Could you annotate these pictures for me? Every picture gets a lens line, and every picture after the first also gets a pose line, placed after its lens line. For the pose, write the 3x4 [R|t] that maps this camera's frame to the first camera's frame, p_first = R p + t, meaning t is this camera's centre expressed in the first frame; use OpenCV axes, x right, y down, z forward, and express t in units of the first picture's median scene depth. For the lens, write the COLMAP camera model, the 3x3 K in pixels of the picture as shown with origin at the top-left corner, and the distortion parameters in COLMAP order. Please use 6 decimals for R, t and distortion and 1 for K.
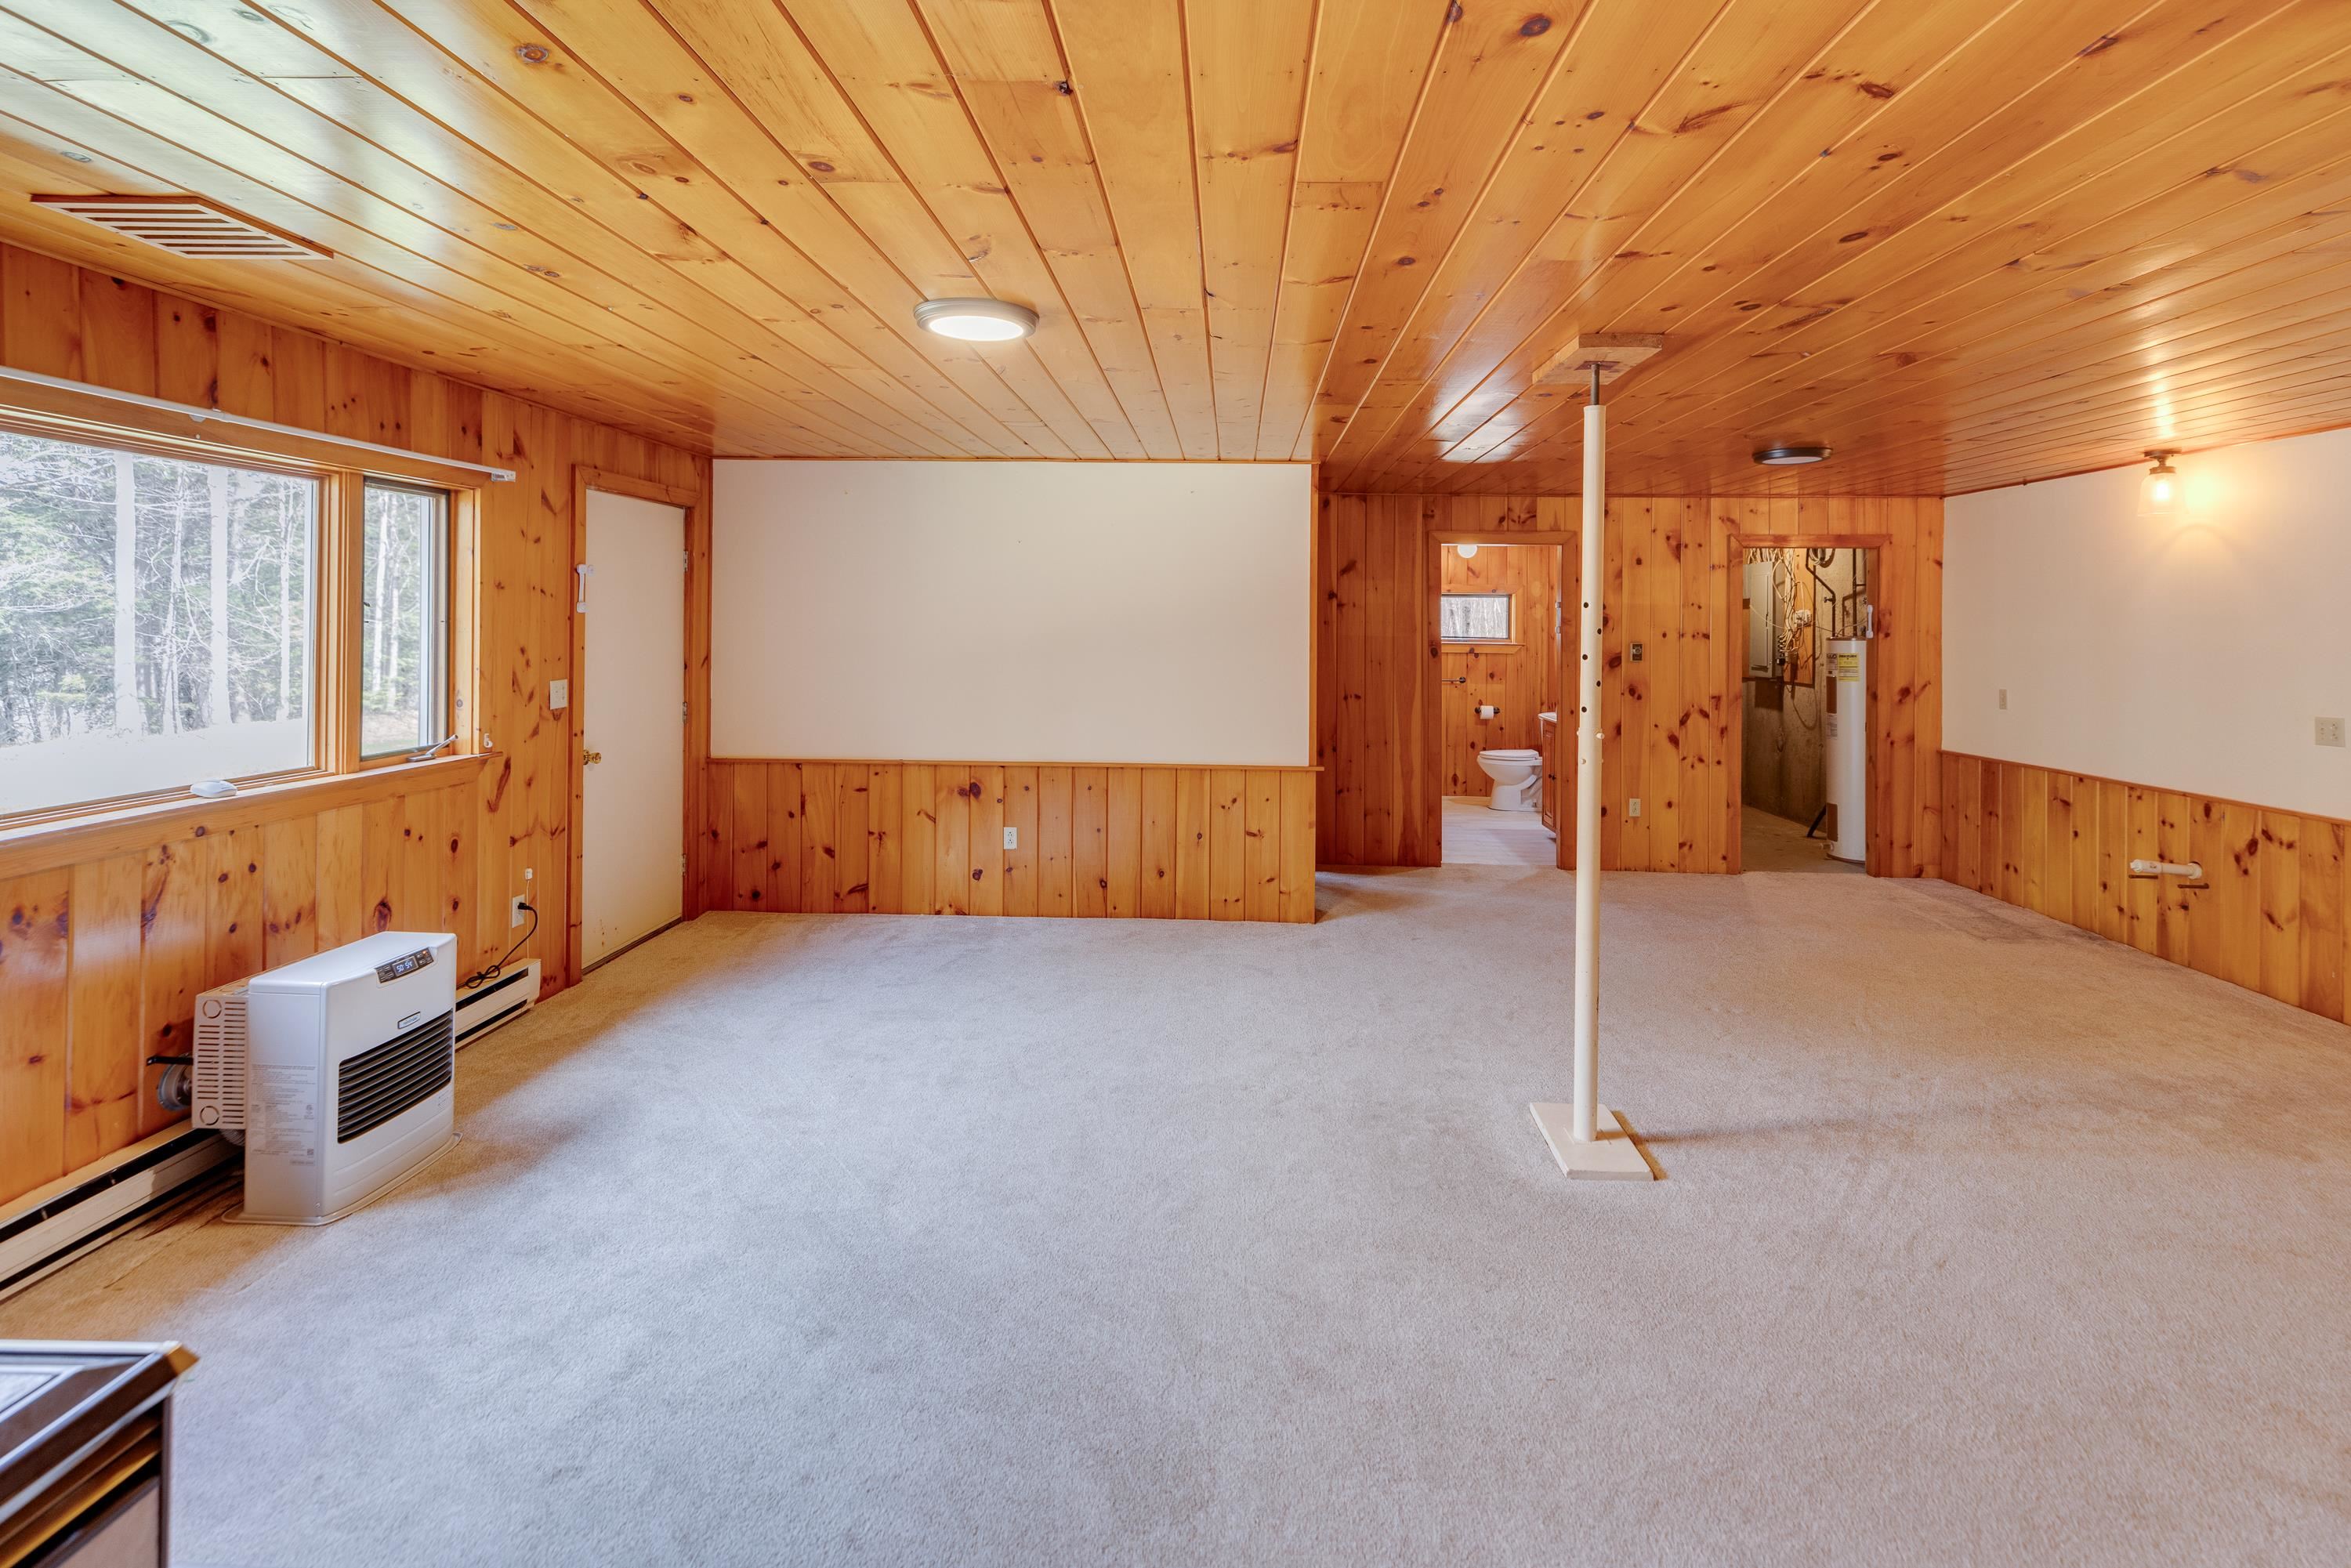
lens RADIAL K [[1119.4, 0, 1176.3], [0, 1119.4, 629.8], [0, 0, 1]] dist [0.004054, -0.000012]
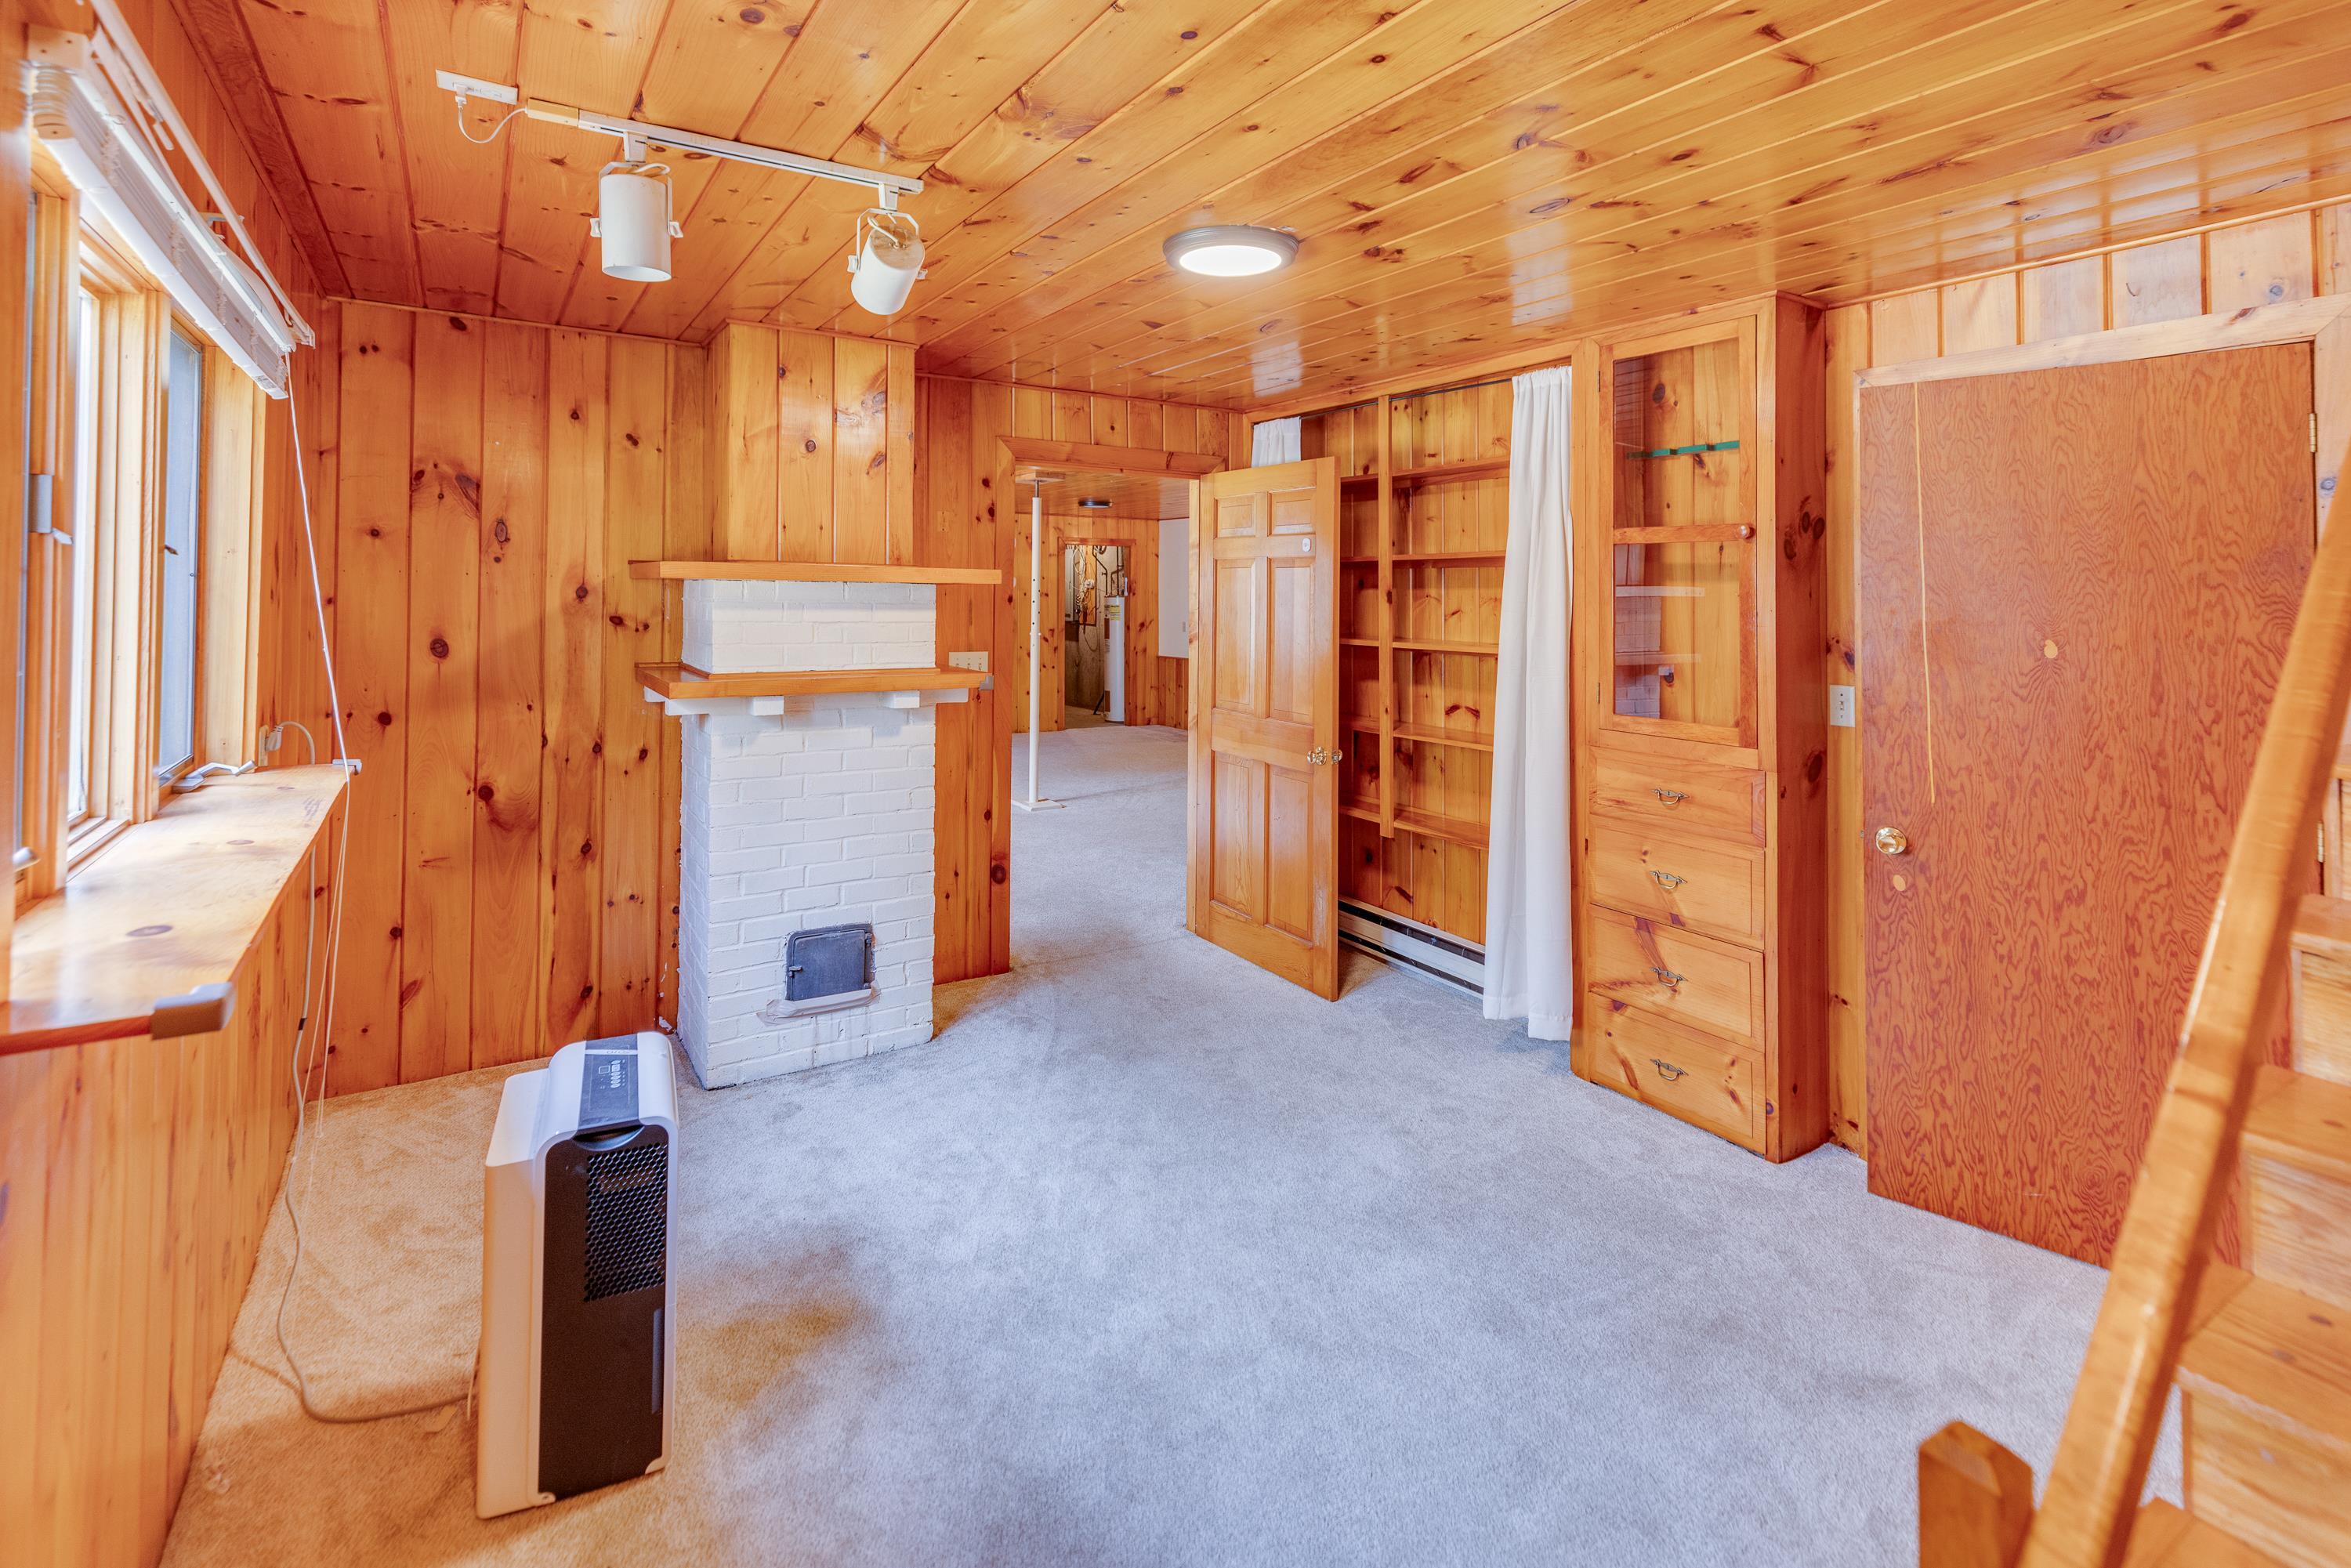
lens RADIAL K [[1119.4, 0, 1176.3], [0, 1119.4, 629.8], [0, 0, 1]] dist [0.004054, -0.000012]
pose [[0.819526, -0.021733, 0.572630, -0.369227], [0.003117, 0.999435, 0.033470, 0.002076], [-0.573034, -0.025644, 0.819130, -0.556691]]
